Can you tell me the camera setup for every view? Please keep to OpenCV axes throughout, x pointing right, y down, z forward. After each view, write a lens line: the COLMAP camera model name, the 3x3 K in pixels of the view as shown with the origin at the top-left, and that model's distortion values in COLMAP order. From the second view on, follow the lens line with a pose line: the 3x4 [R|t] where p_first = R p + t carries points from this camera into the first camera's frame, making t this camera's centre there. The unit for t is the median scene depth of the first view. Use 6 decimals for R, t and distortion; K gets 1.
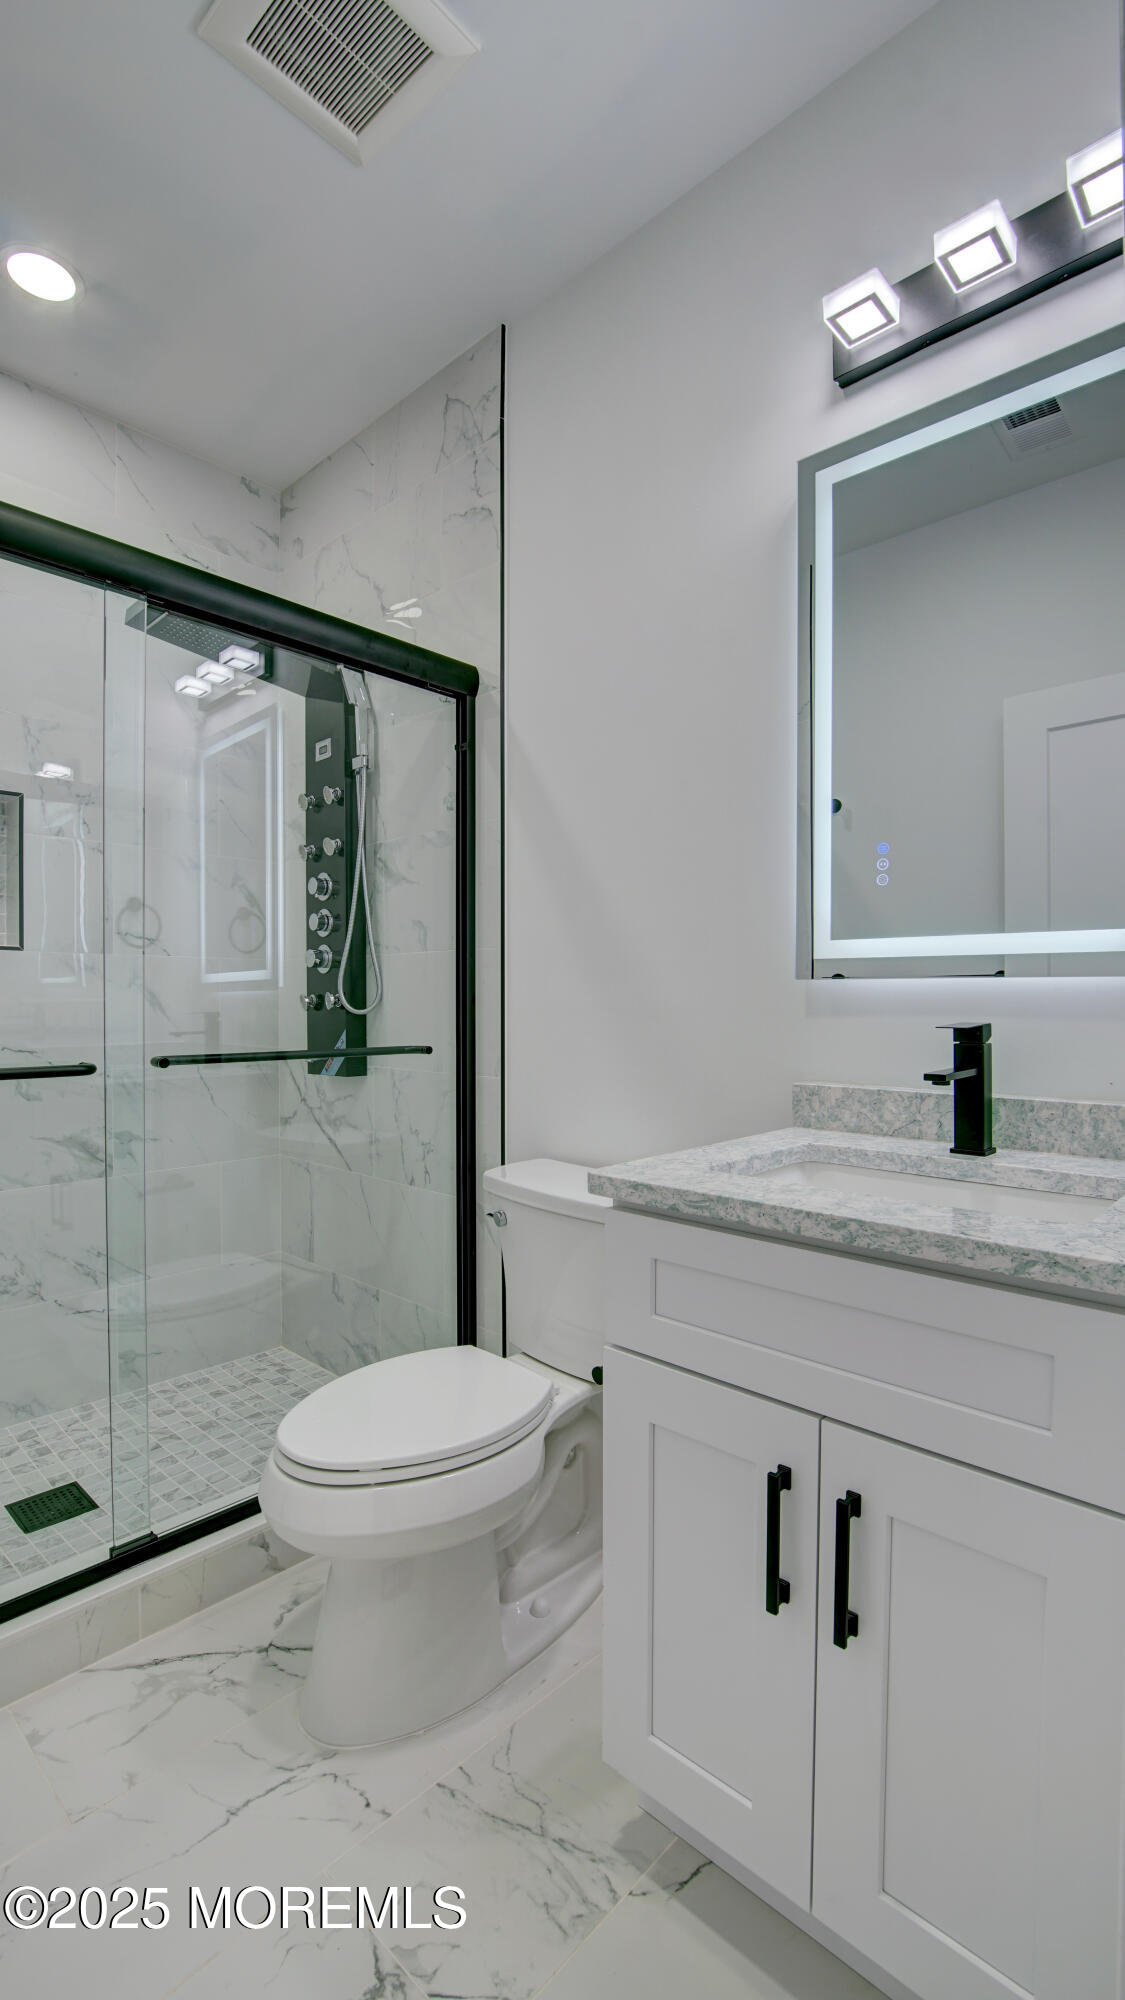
lens RADIAL K [[913.7, 0, 563.4], [0, 913.7, 1017.0], [0, 0, 1]] dist [-0.031877, 0.004852]
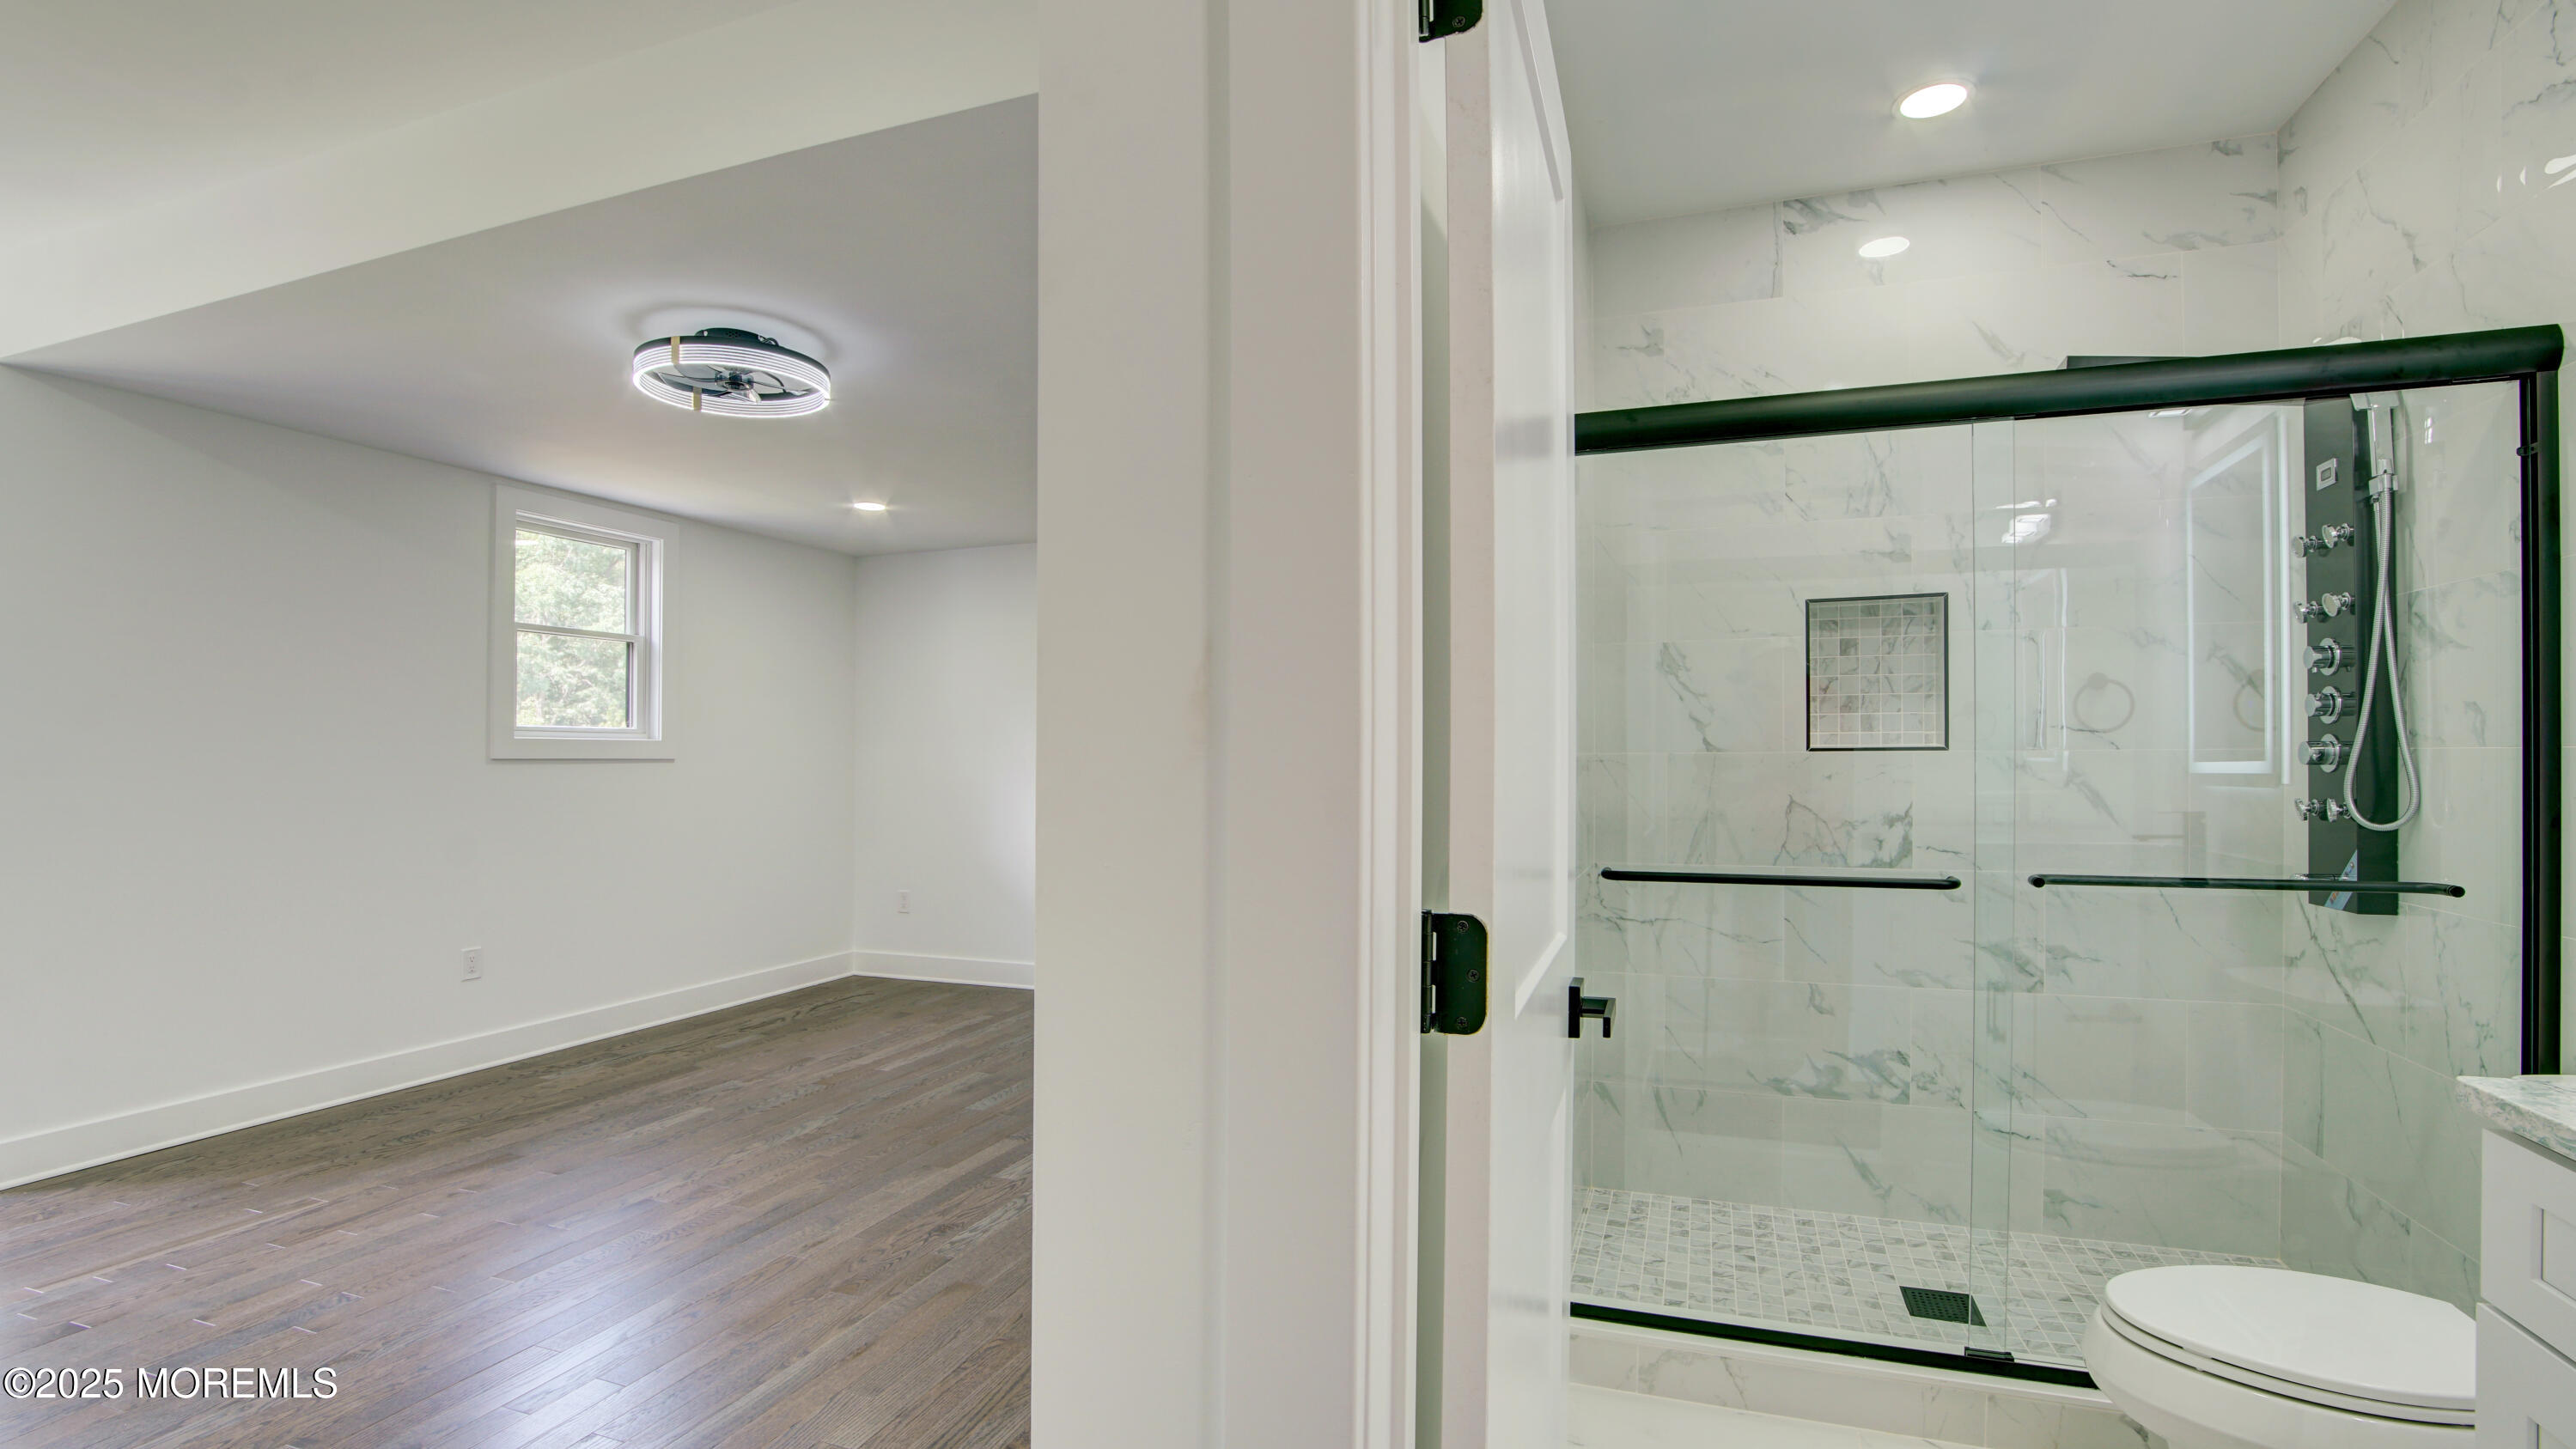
lens RADIAL K [[1176.8, 0, 1289.0], [0, 1176.8, 737.4], [0, 0, 1]] dist [-0.031877, 0.004852]
pose [[0.412854, -0.015118, -0.910672, 0.249265], [-0.011660, 0.999693, -0.021882, -0.046247], [0.910723, 0.019653, 0.412550, -0.173217]]
